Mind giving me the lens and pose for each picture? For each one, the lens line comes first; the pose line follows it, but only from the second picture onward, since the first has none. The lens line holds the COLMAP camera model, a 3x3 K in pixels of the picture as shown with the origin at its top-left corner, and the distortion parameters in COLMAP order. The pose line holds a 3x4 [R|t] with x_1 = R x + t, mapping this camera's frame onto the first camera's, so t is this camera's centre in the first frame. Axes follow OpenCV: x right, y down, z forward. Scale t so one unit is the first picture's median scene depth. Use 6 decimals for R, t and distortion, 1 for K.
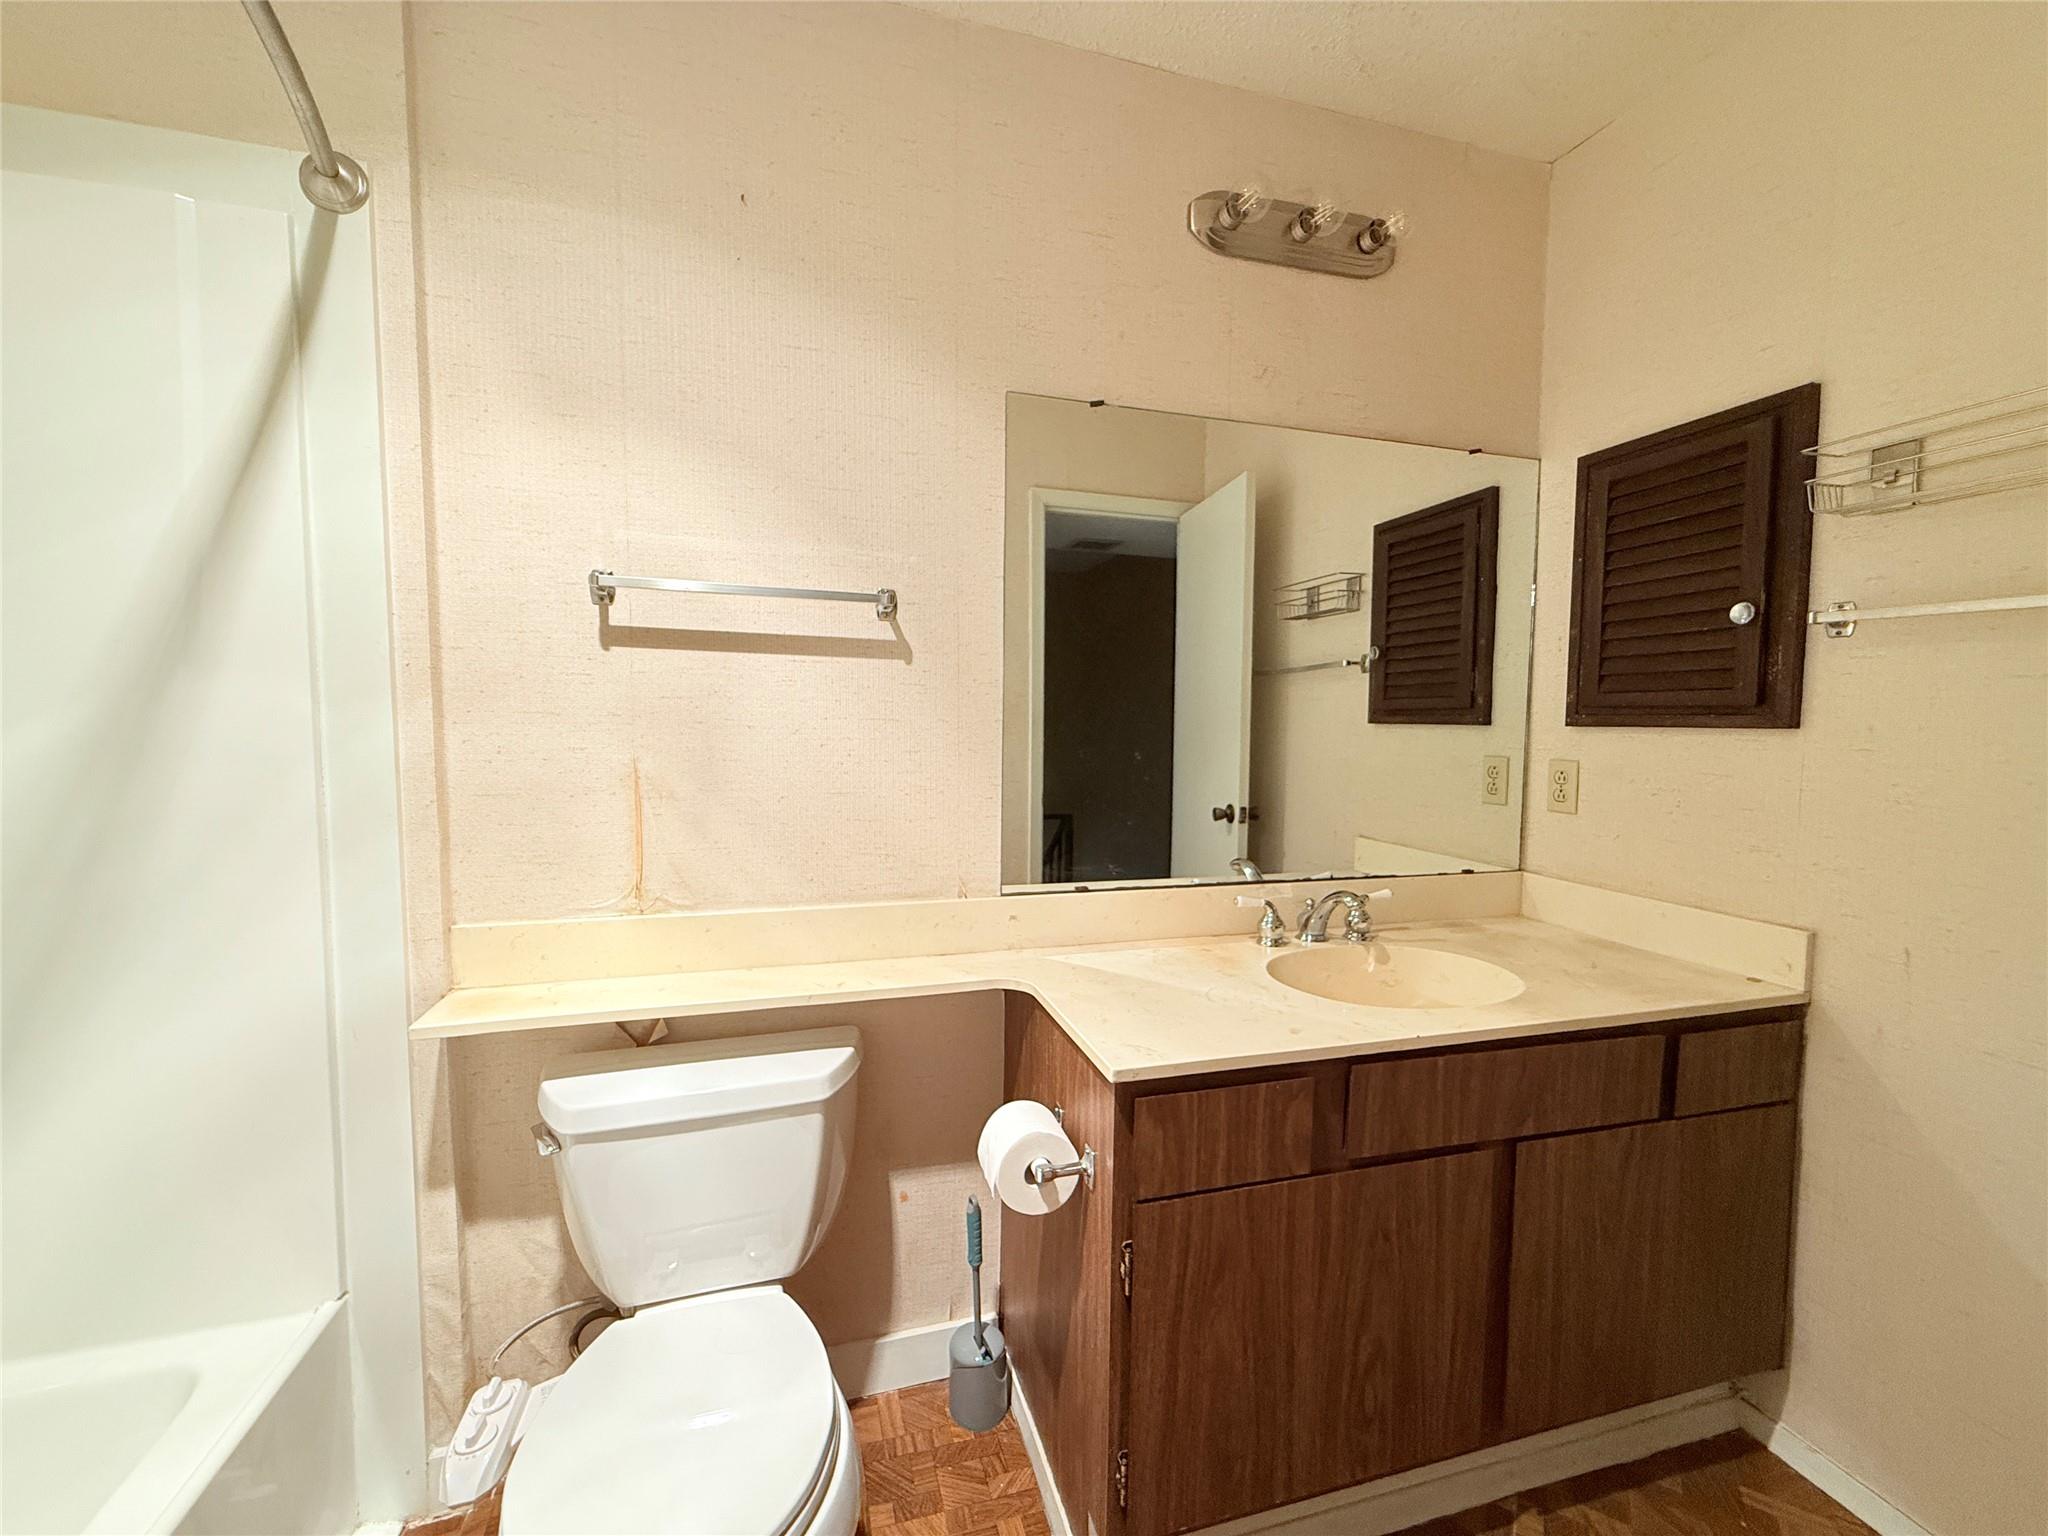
lens RADIAL K [[815.7, 0, 1017.2], [0, 815.7, 770.3], [0, 0, 1]] dist [-0.001154, 0.000070]
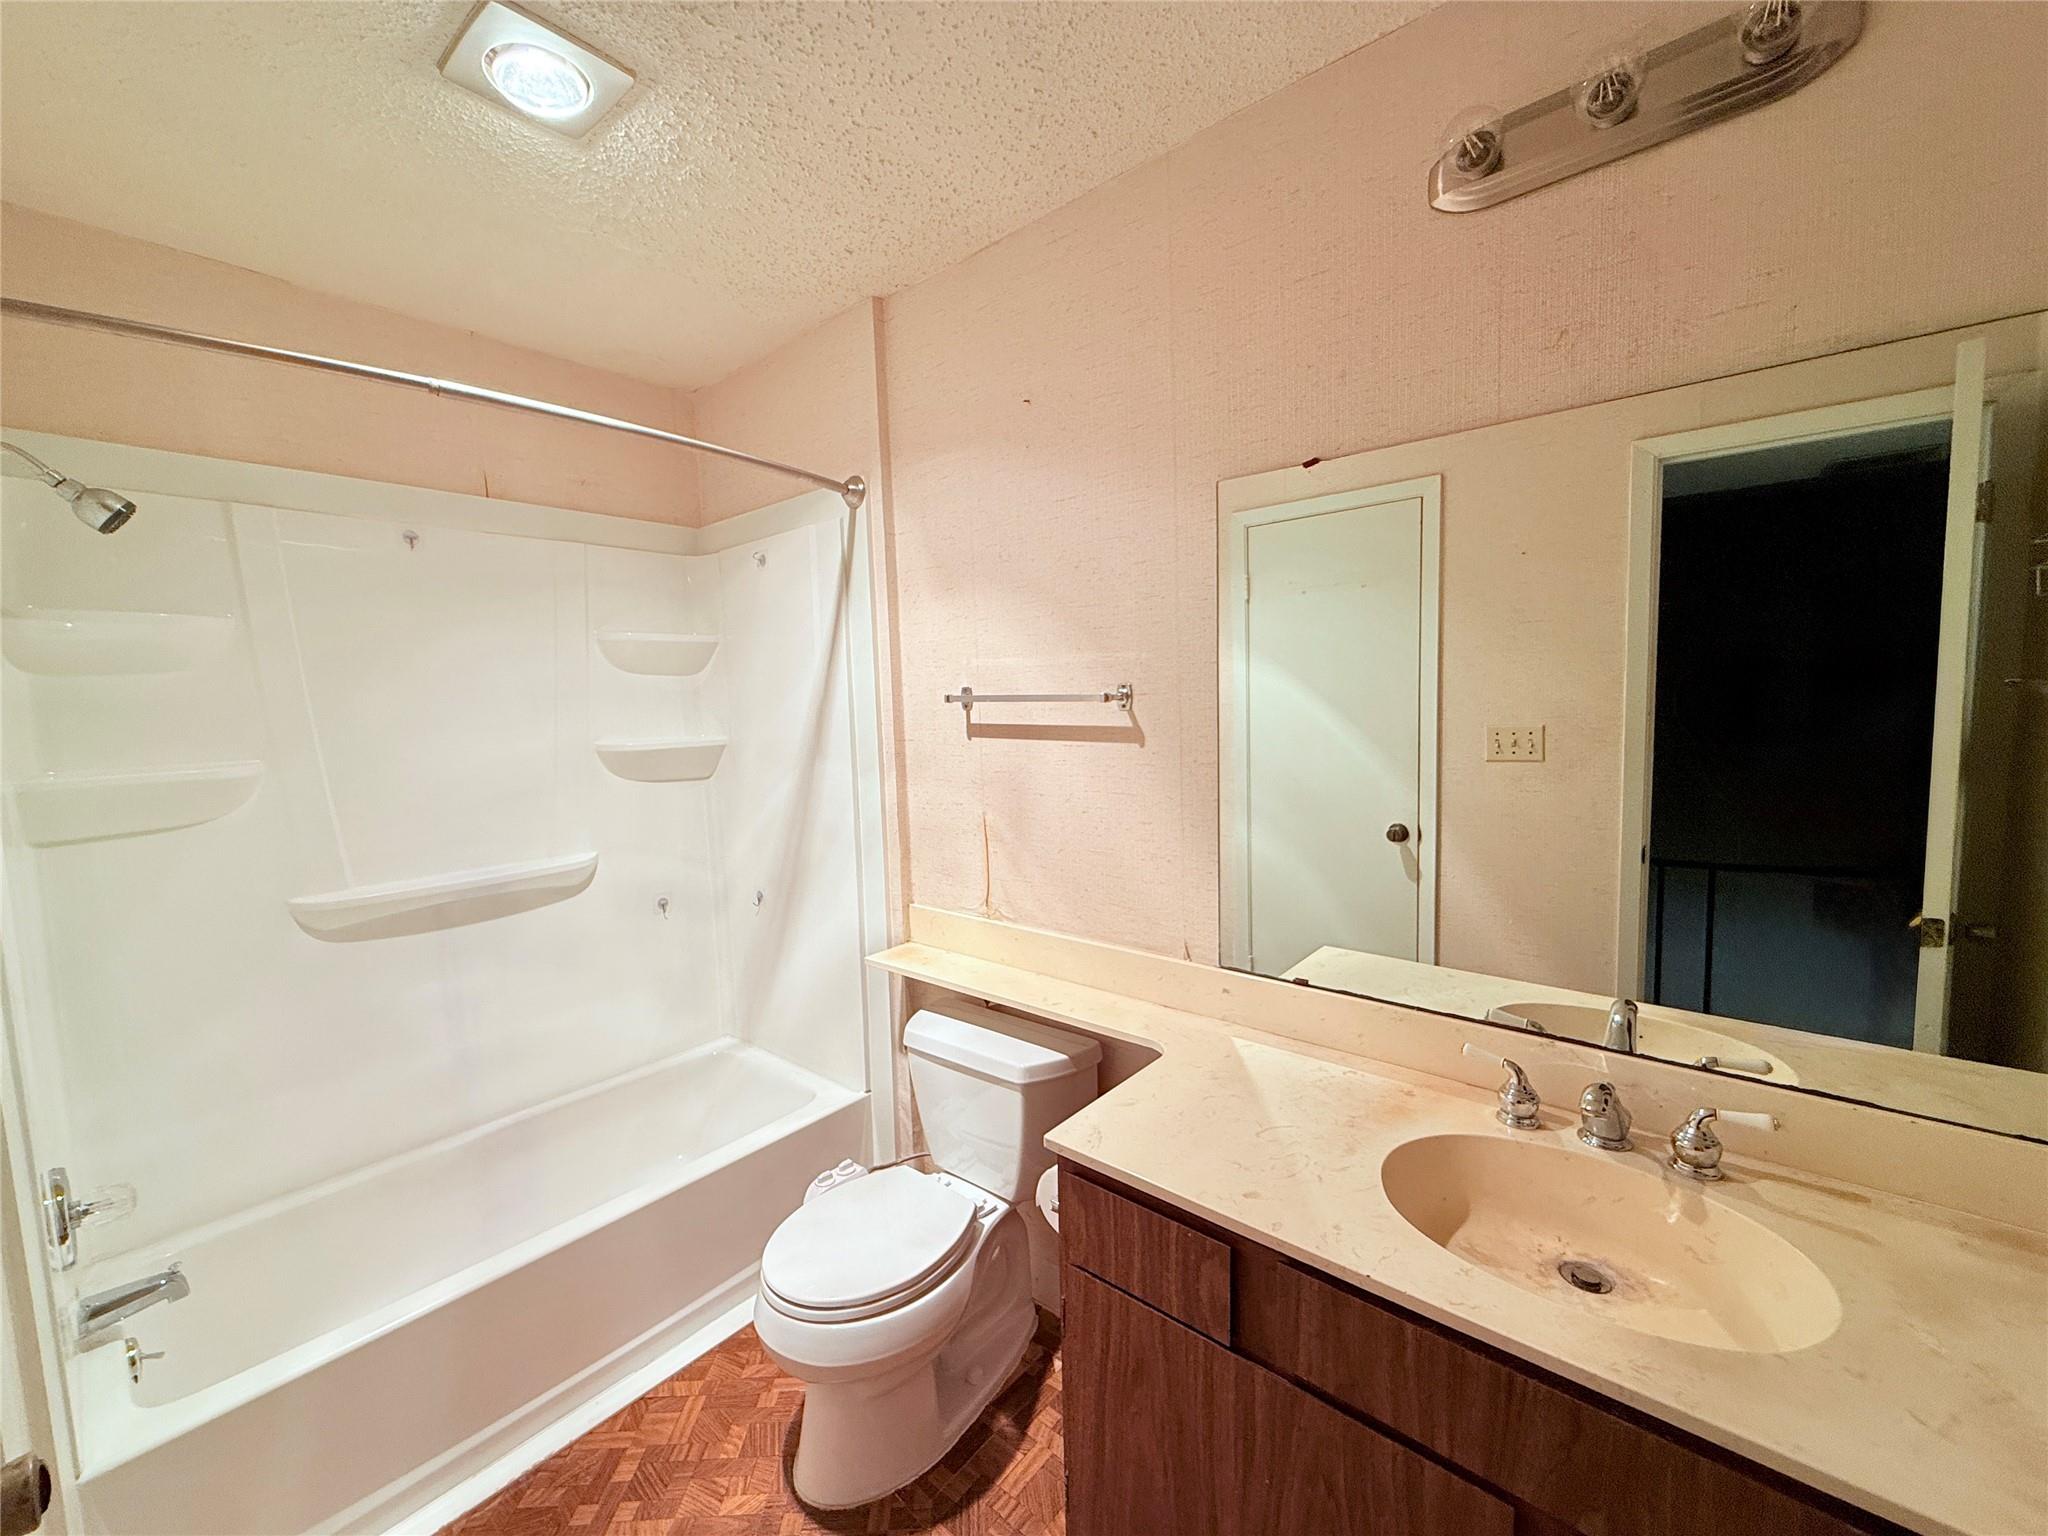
lens RADIAL K [[820.9, 0, 1013.4], [0, 820.9, 764.4], [0, 0, 1]] dist [0.002334, 0.000078]
pose [[0.546153, 0.044147, -0.836521, 0.806282], [-0.009926, 0.998881, 0.046234, -0.173019], [0.837626, -0.016948, 0.545981, 0.241378]]
